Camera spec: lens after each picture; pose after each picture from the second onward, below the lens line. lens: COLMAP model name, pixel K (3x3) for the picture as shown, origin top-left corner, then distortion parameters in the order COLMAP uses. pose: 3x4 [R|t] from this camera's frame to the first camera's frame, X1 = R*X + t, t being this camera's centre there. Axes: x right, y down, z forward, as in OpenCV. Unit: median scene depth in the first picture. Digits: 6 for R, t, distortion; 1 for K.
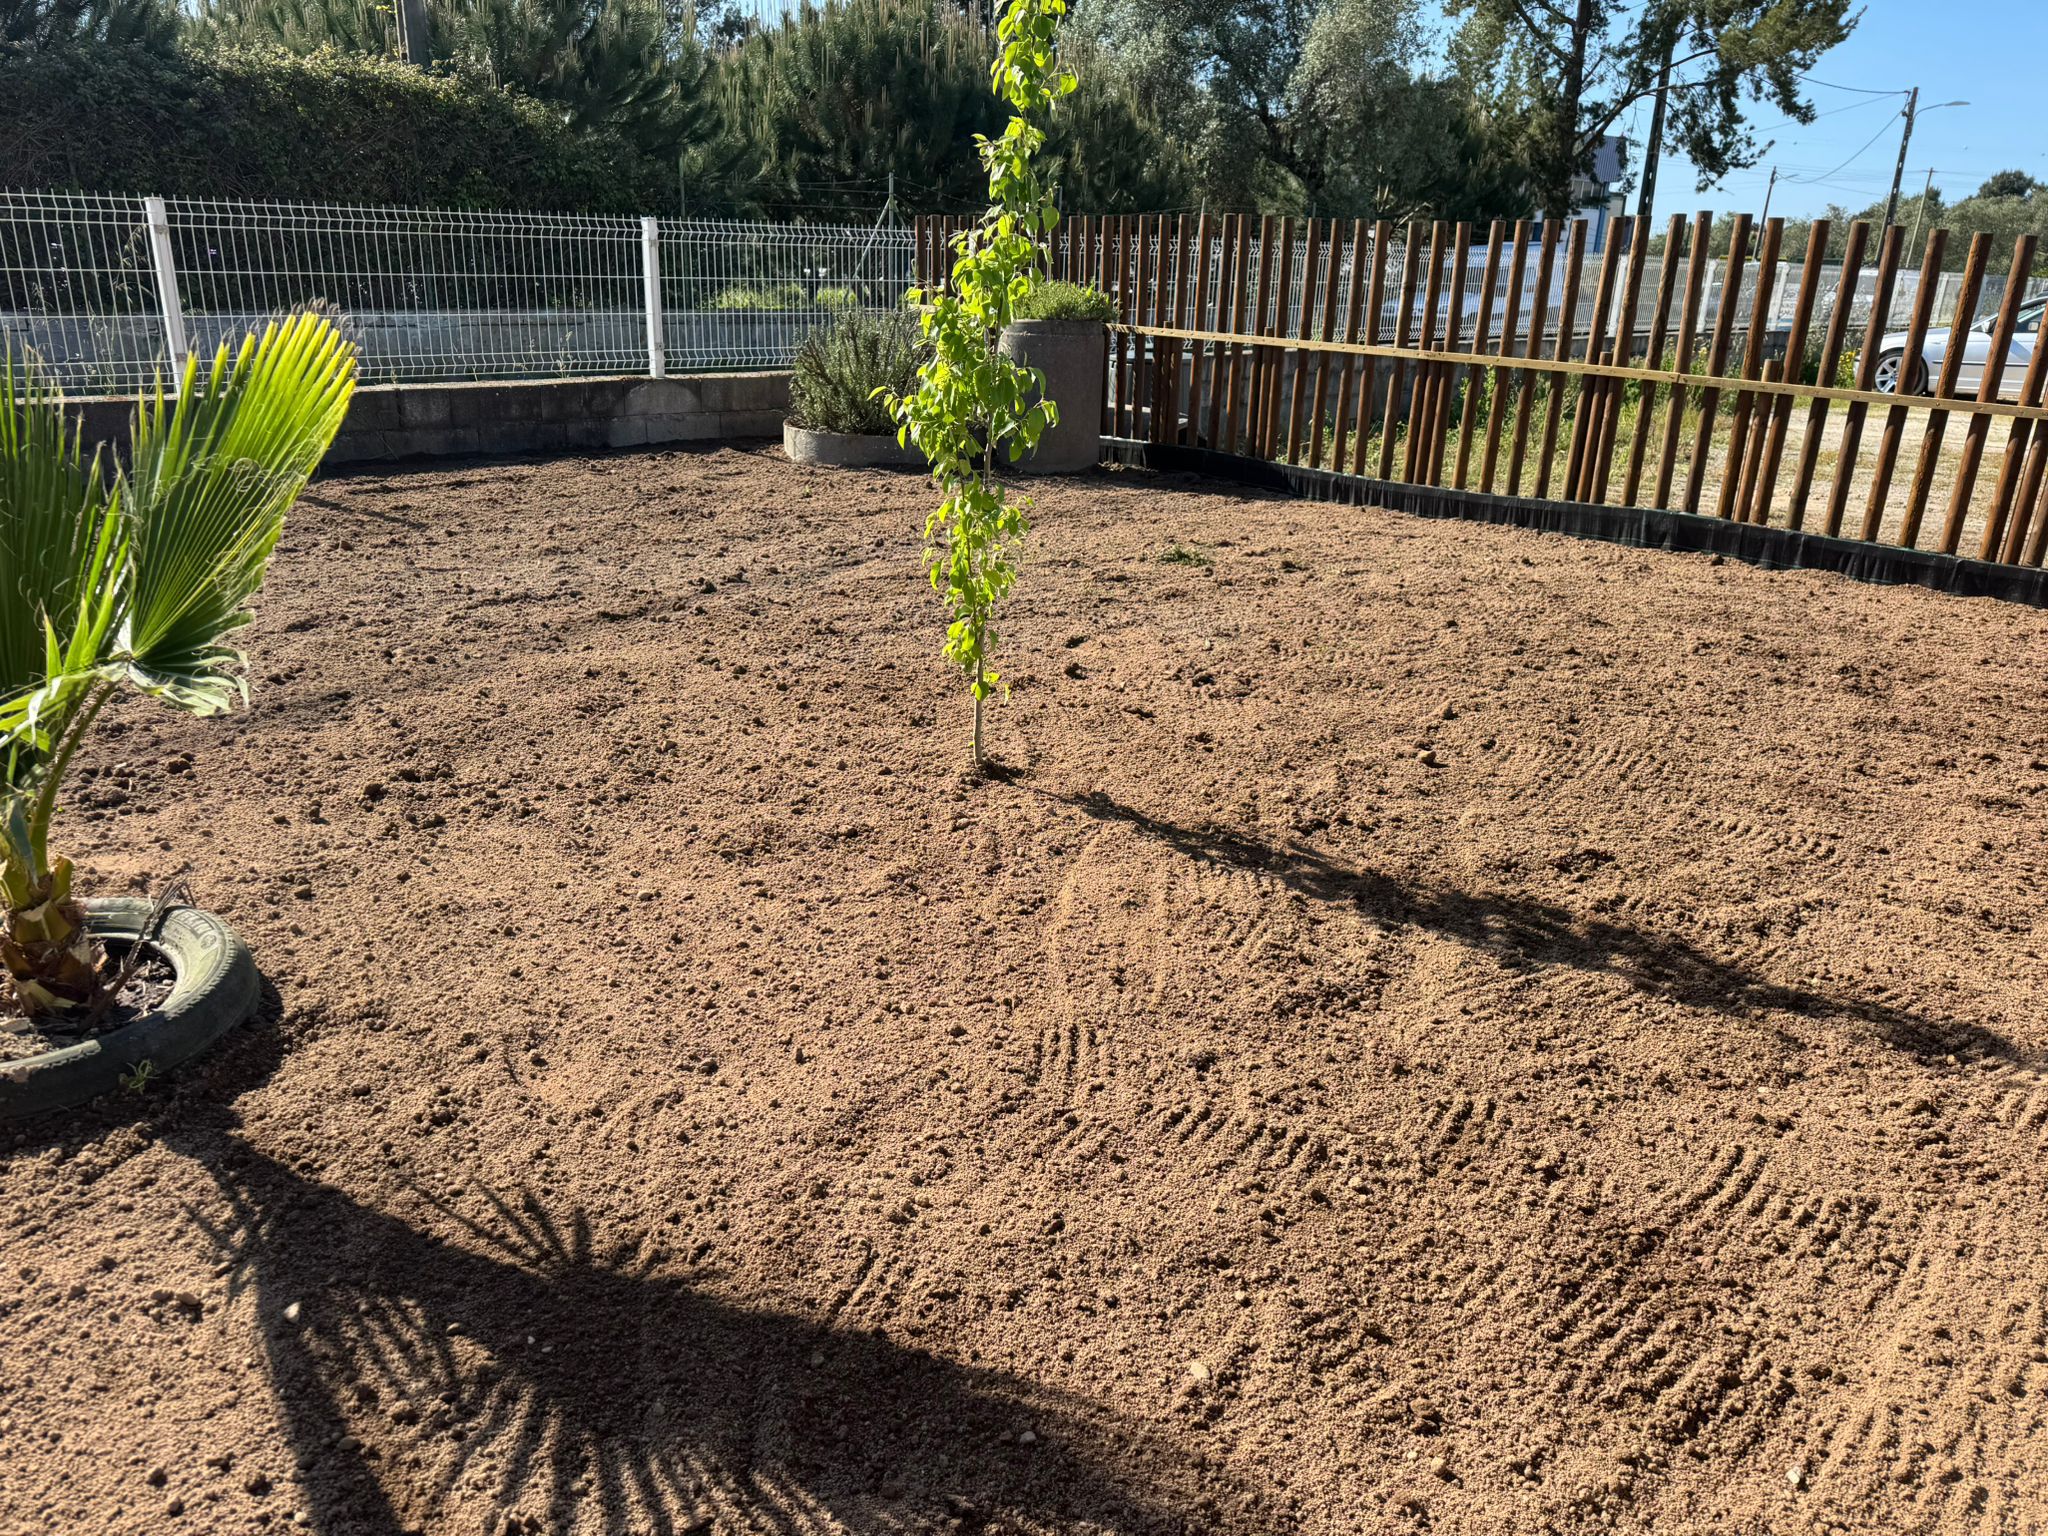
lens RADIAL K [[1470.7, 0, 1008.3], [0, 1470.7, 779.6], [0, 0, 1]] dist [0.160132, -0.204526]
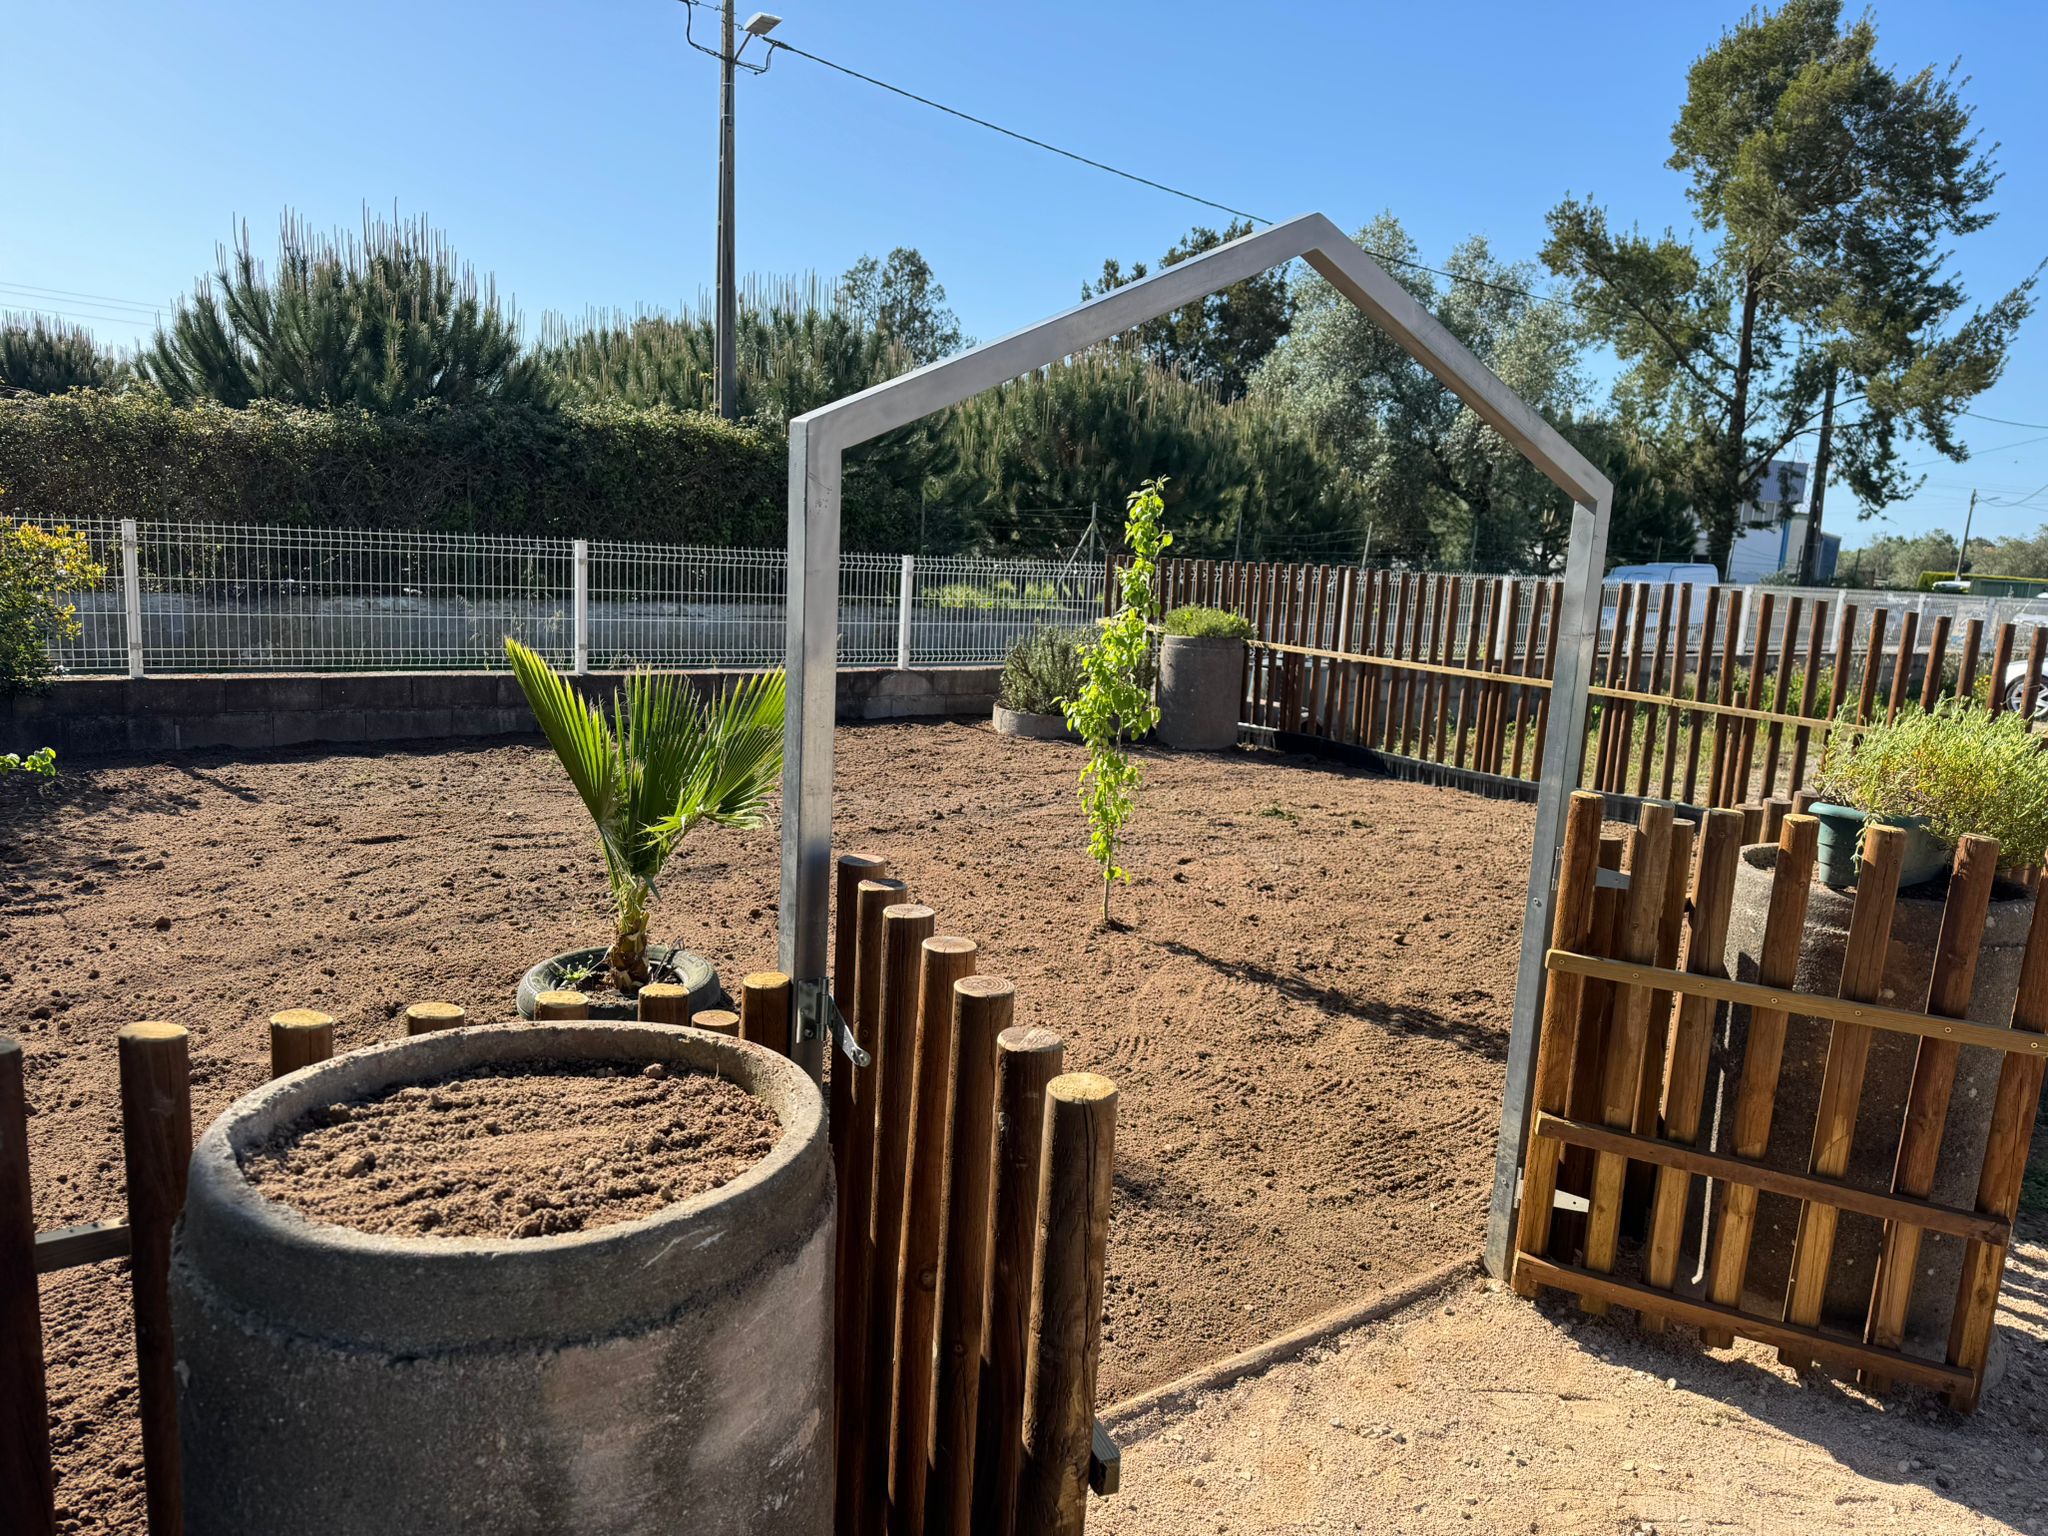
lens RADIAL K [[1485.9, 0, 1030.6], [0, 1485.9, 833.8], [0, 0, 1]] dist [0.167665, 0.000511]
pose [[0.992664, 0.049989, -0.110089, 0.039062], [-0.065442, 0.987764, -0.141563, 0.070572], [0.101665, 0.147729, 0.983789, -0.339155]]
